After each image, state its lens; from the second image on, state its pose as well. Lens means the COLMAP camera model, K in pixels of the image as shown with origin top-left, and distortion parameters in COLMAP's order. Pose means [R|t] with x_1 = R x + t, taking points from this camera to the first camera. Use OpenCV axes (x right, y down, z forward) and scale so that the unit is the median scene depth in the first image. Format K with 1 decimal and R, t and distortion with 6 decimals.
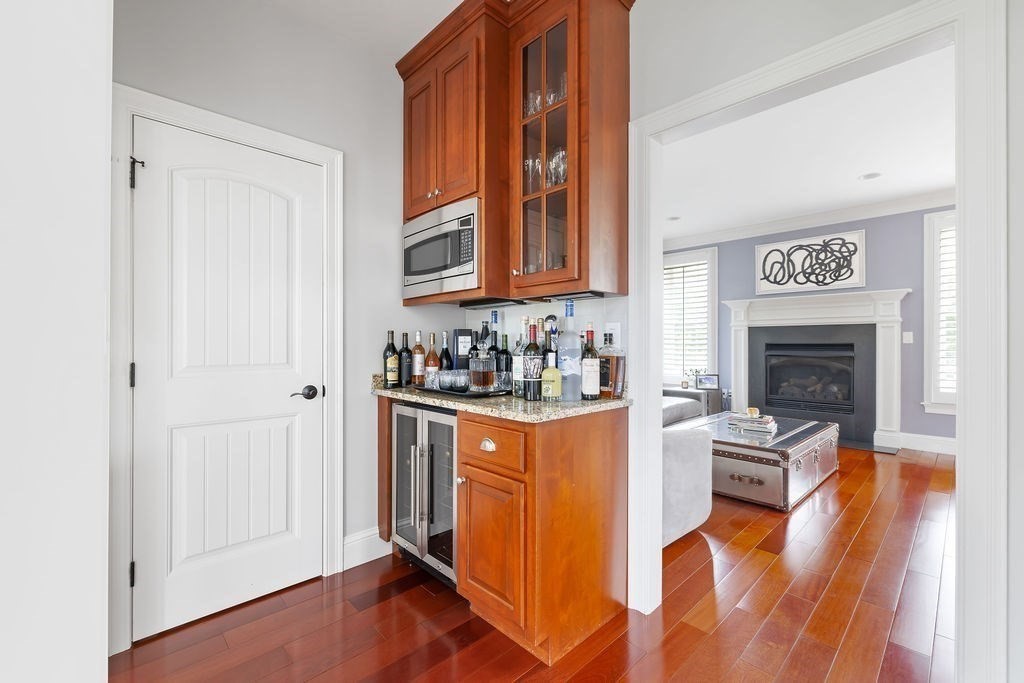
lens RADIAL K [[438.9, 0, 512.0], [0, 438.9, 341.5], [0, 0, 1]] dist [-0.001901, -0.000369]
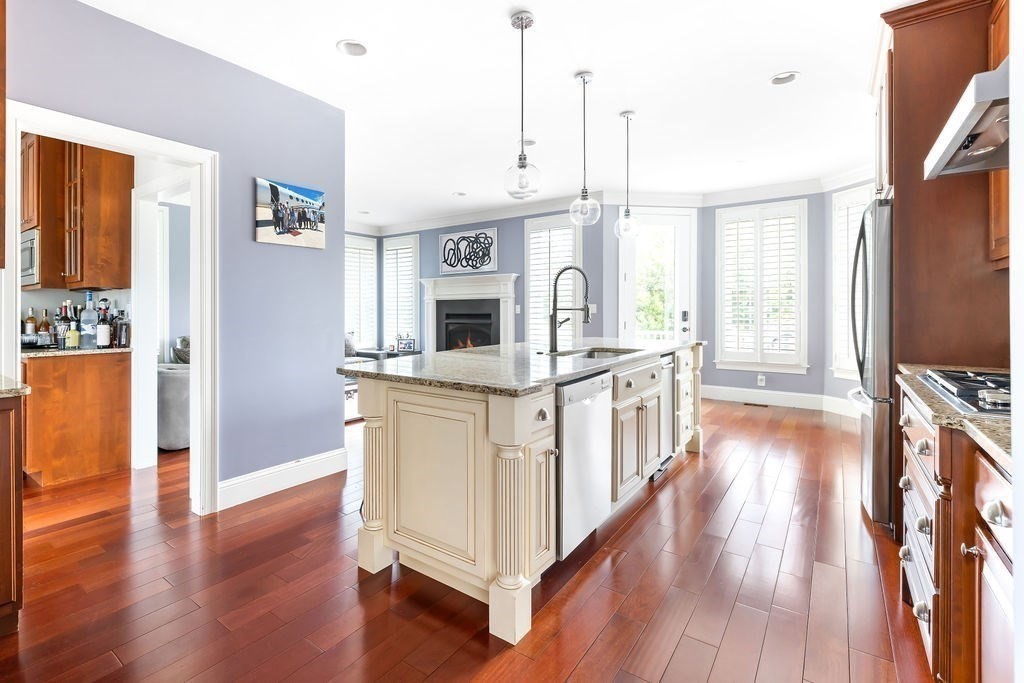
lens RADIAL K [[503.9, 0, 510.6], [0, 503.9, 309.0], [0, 0, 1]] dist [0.000057, 0.000281]
pose [[0.986546, -0.002102, 0.163470, 0.572930], [0.002375, 0.999996, -0.001479, -0.006630], [-0.163466, 0.001847, 0.986547, -0.490045]]
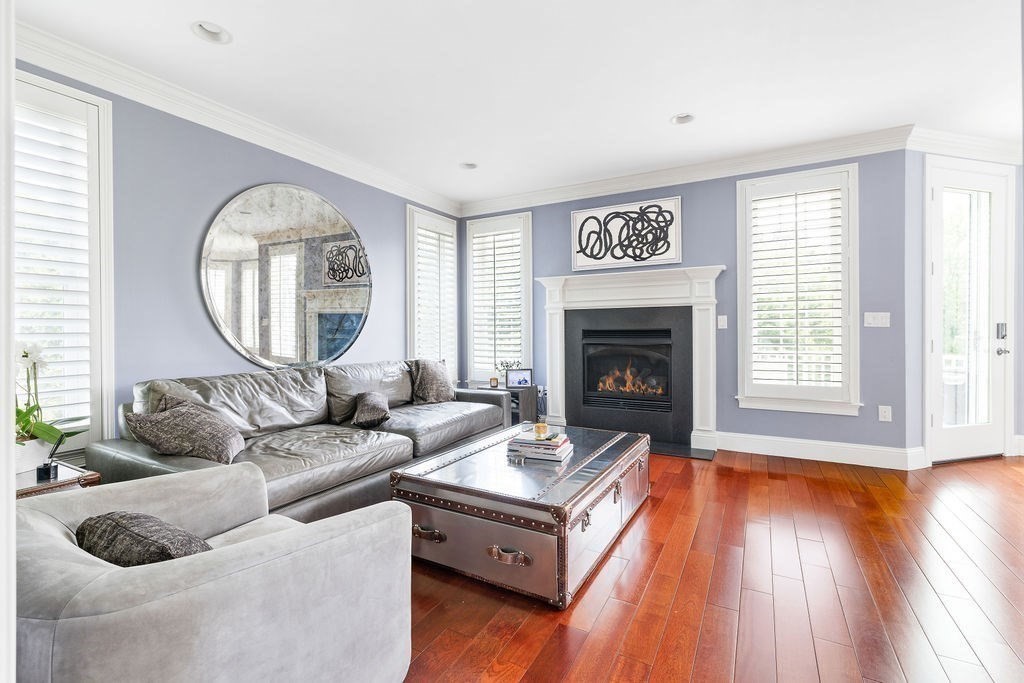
lens RADIAL K [[433.8, 0, 528.4], [0, 433.8, 326.8], [0, 0, 1]] dist [0.000470, 0.000009]
pose [[0.950391, -0.006012, 0.310998, 0.246049], [0.006827, 0.999976, -0.001533, -0.000524], [-0.310981, 0.003581, 0.950409, 0.275252]]
